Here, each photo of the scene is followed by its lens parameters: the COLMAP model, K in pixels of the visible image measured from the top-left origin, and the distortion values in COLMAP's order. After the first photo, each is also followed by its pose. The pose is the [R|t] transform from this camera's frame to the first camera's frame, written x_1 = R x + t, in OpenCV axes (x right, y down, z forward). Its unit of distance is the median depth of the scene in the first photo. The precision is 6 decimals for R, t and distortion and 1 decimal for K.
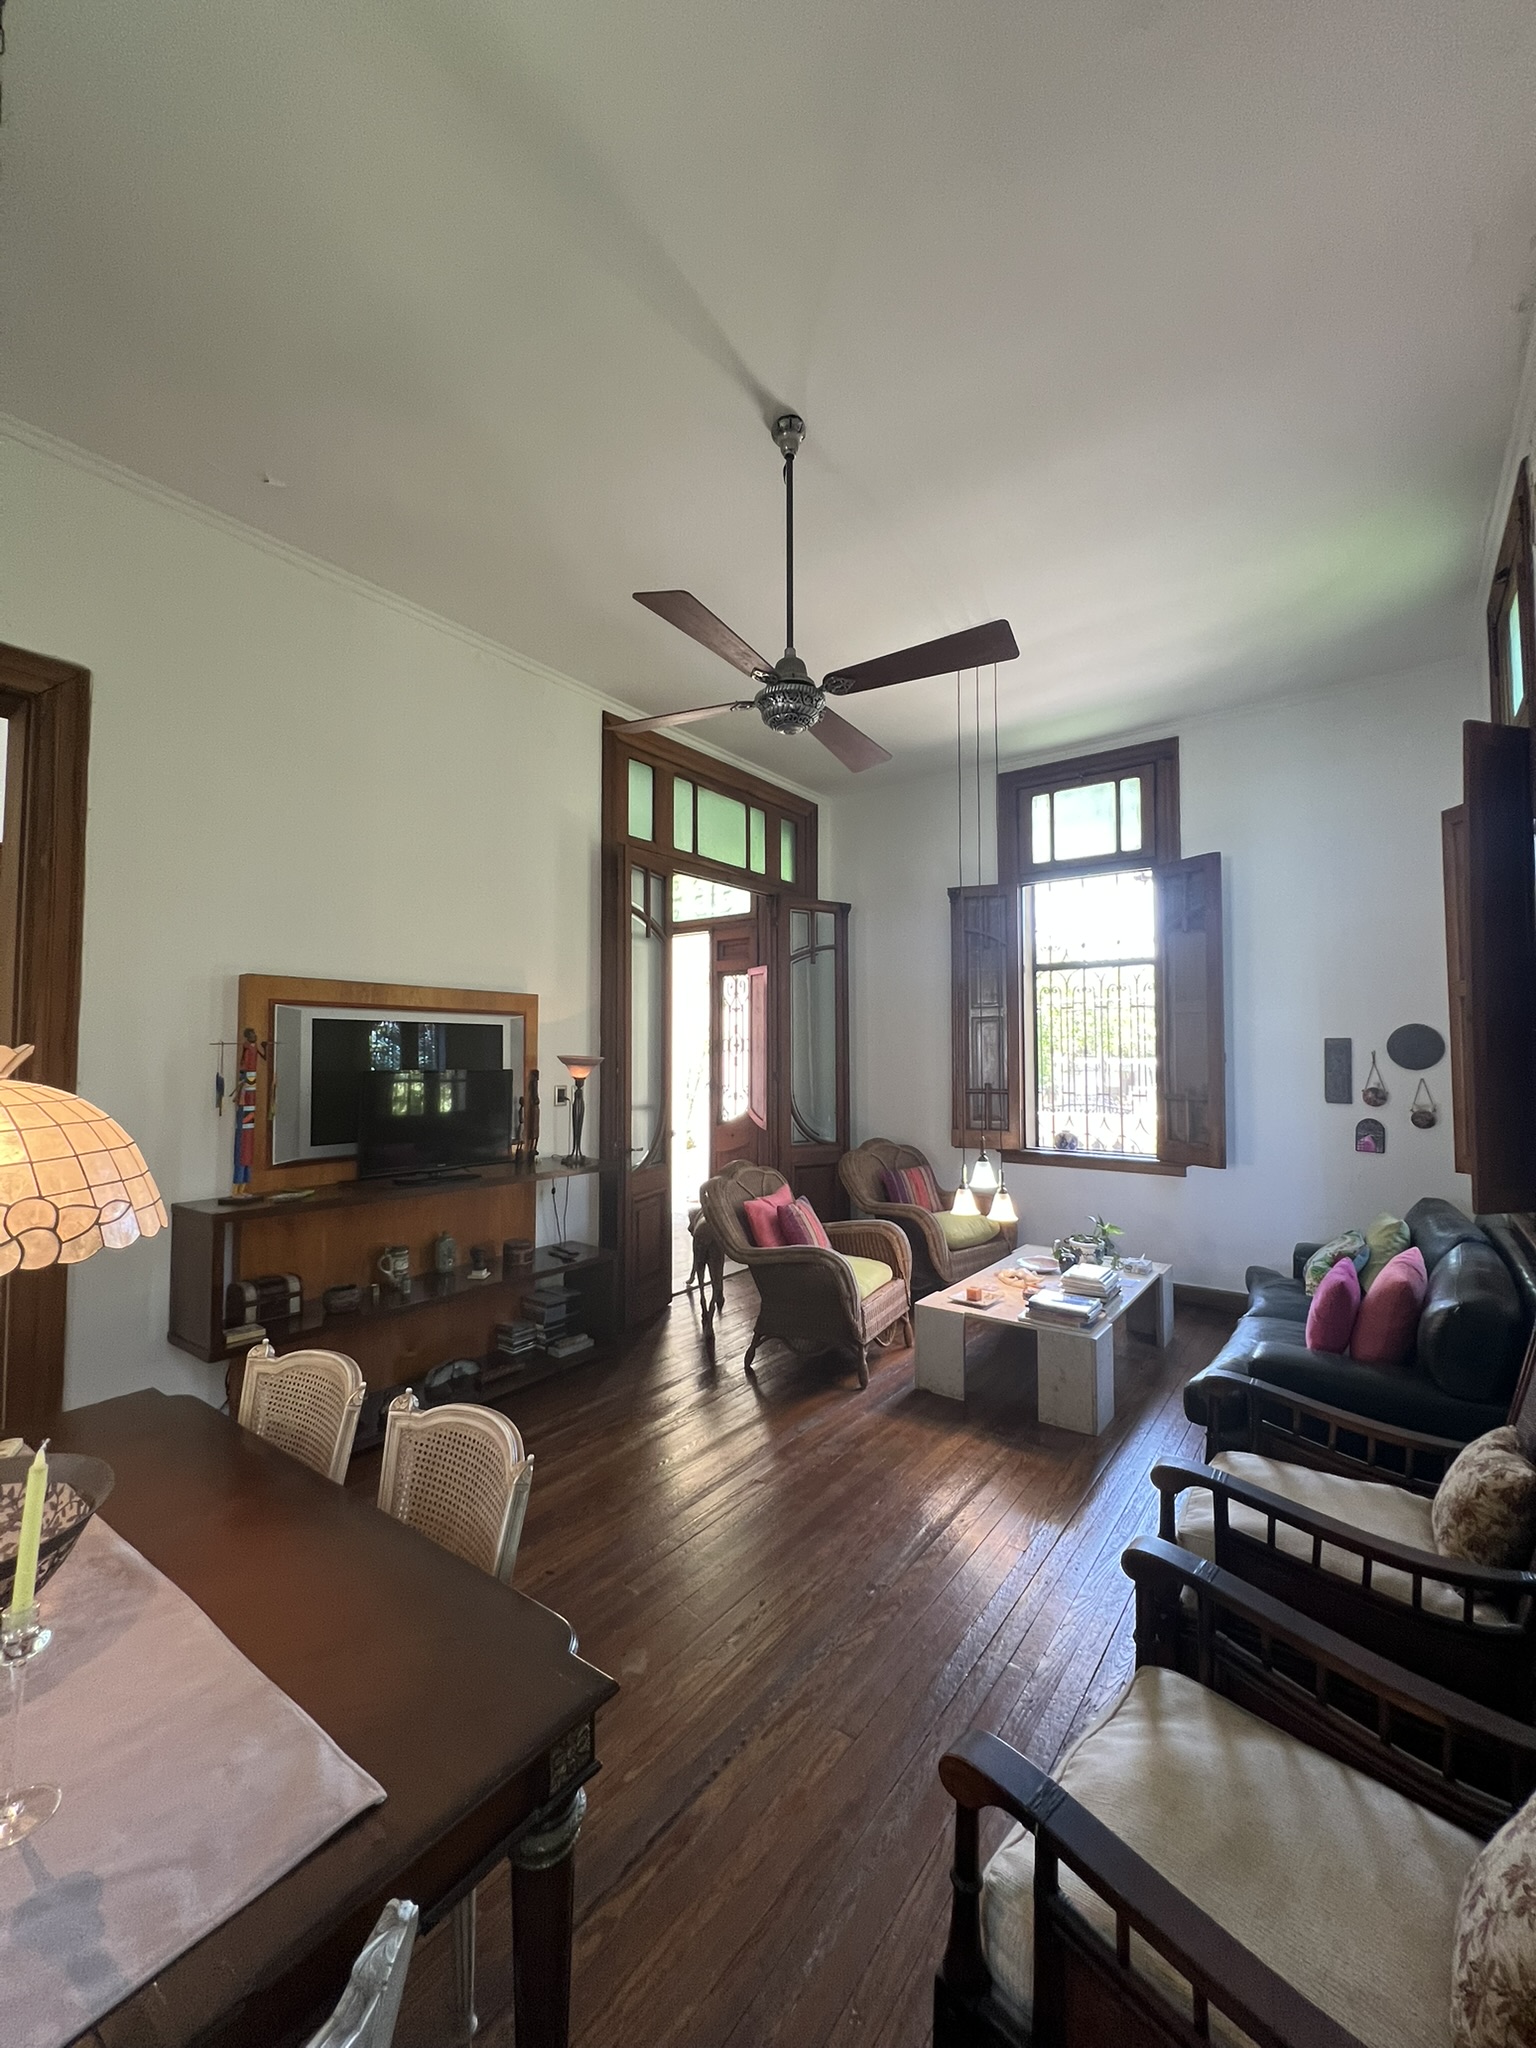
lens RADIAL K [[827.3, 0, 768.6], [0, 827.3, 1030.2], [0, 0, 1]] dist [-0.003128, -0.000375]
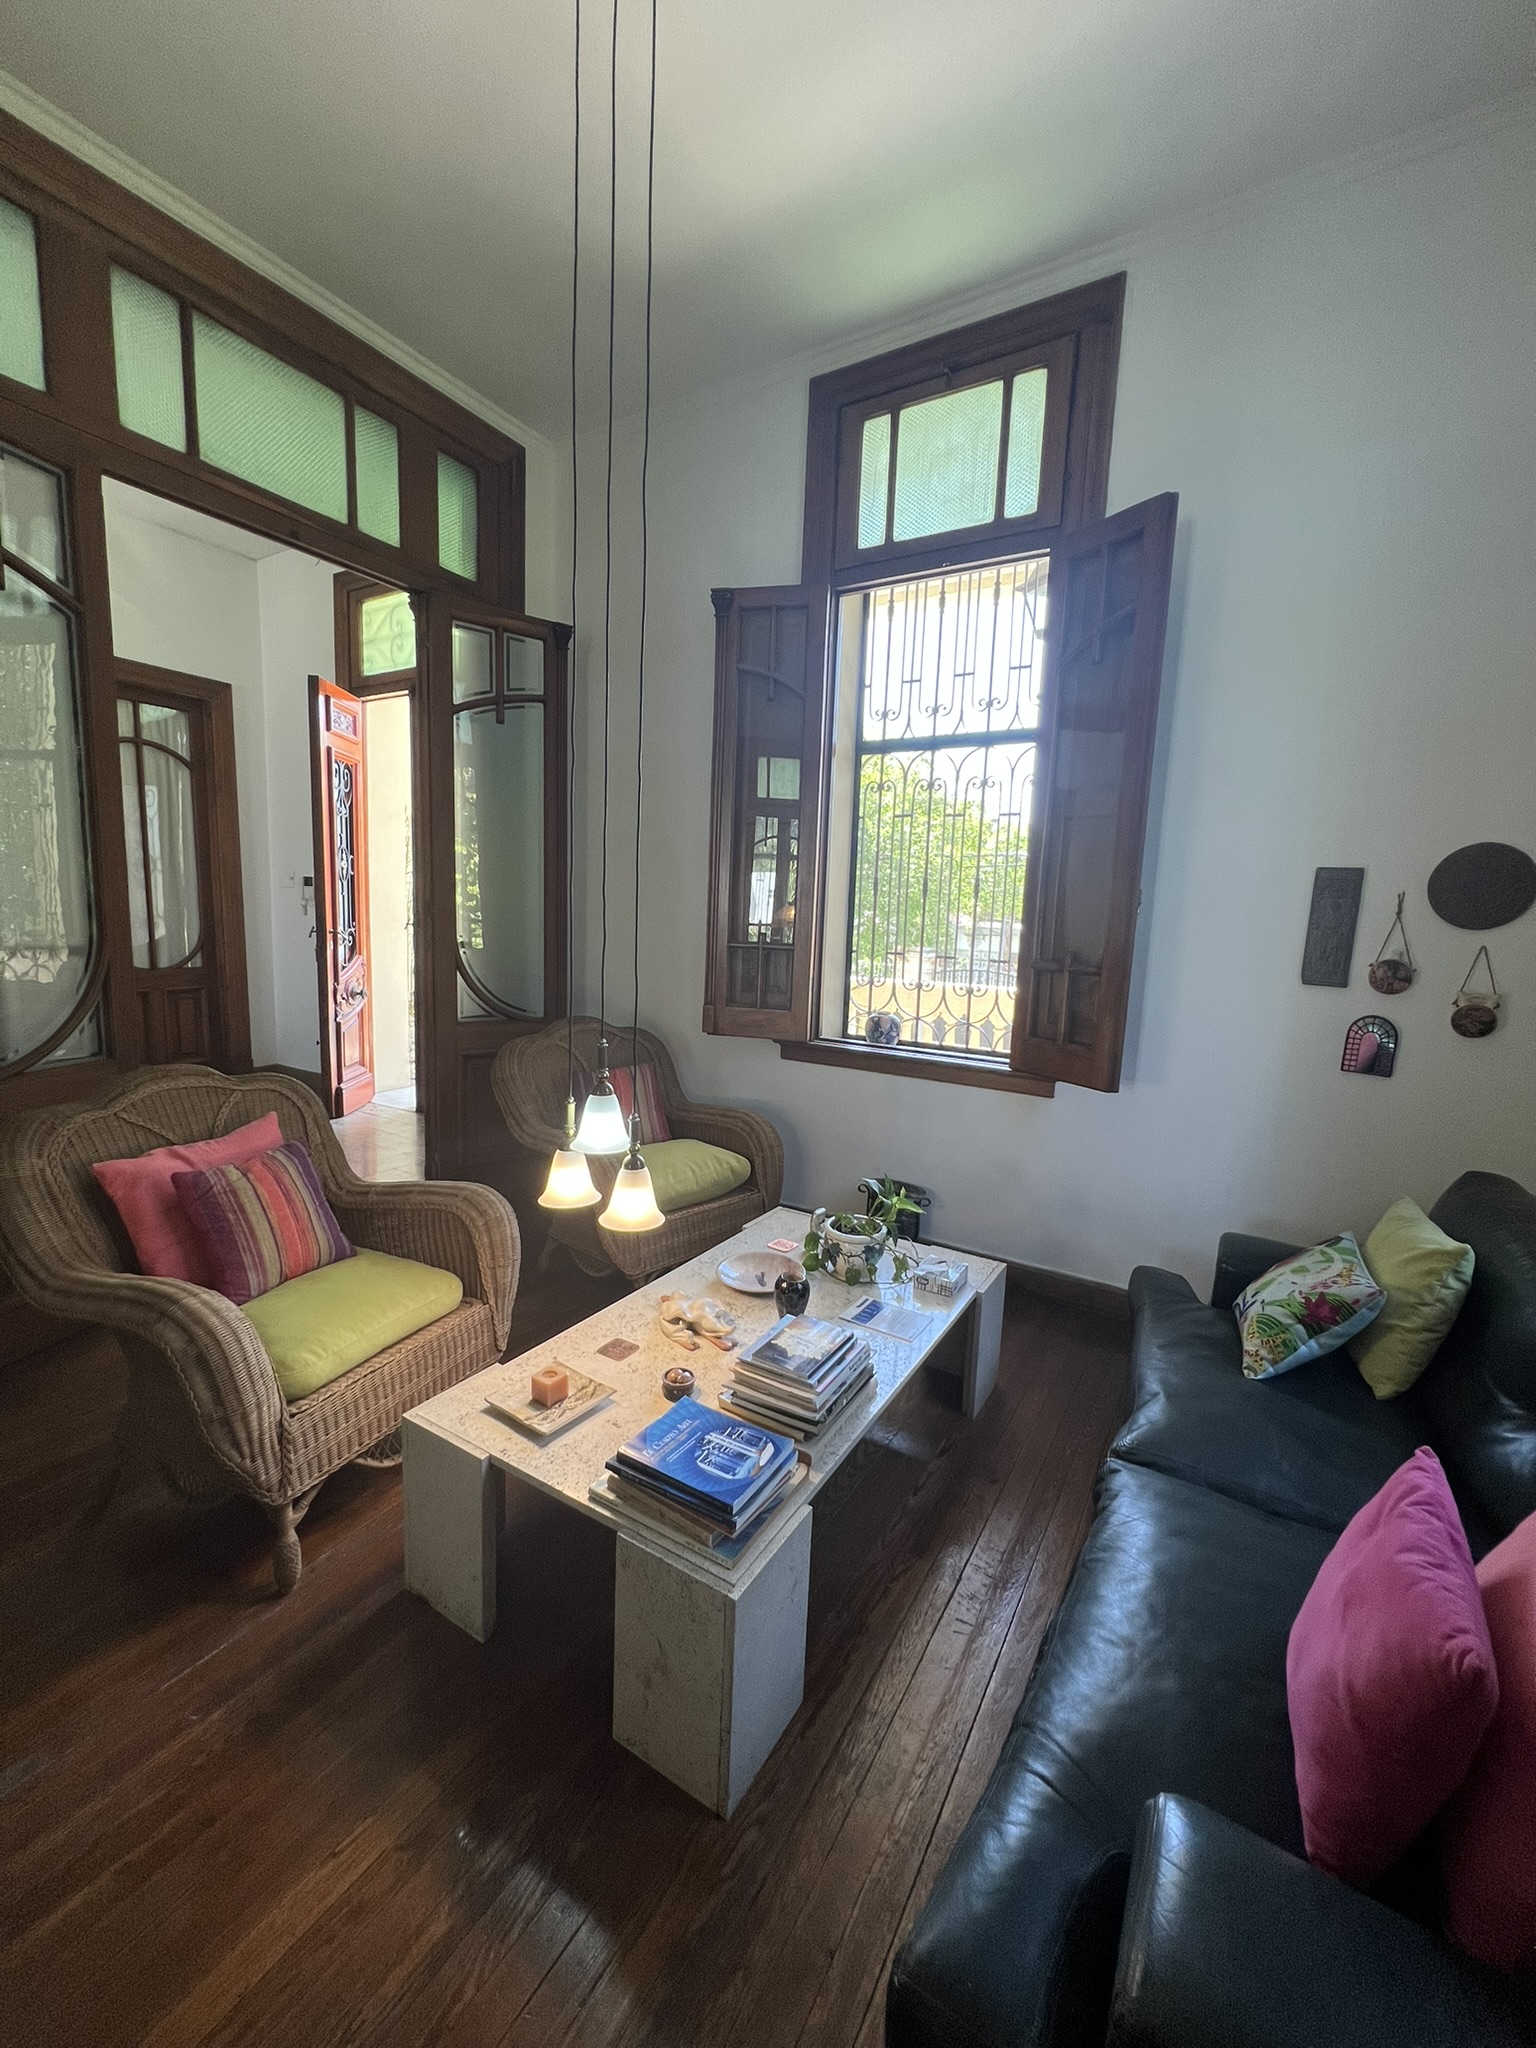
lens RADIAL K [[827.3, 0, 762.6], [0, 827.3, 1028.8], [0, 0, 1]] dist [-0.003128, -0.000375]
pose [[0.995251, 0.026155, 0.093762, 0.223515], [-0.041879, 0.984573, 0.169888, 0.032718], [-0.087873, -0.173008, 0.980993, 0.412218]]
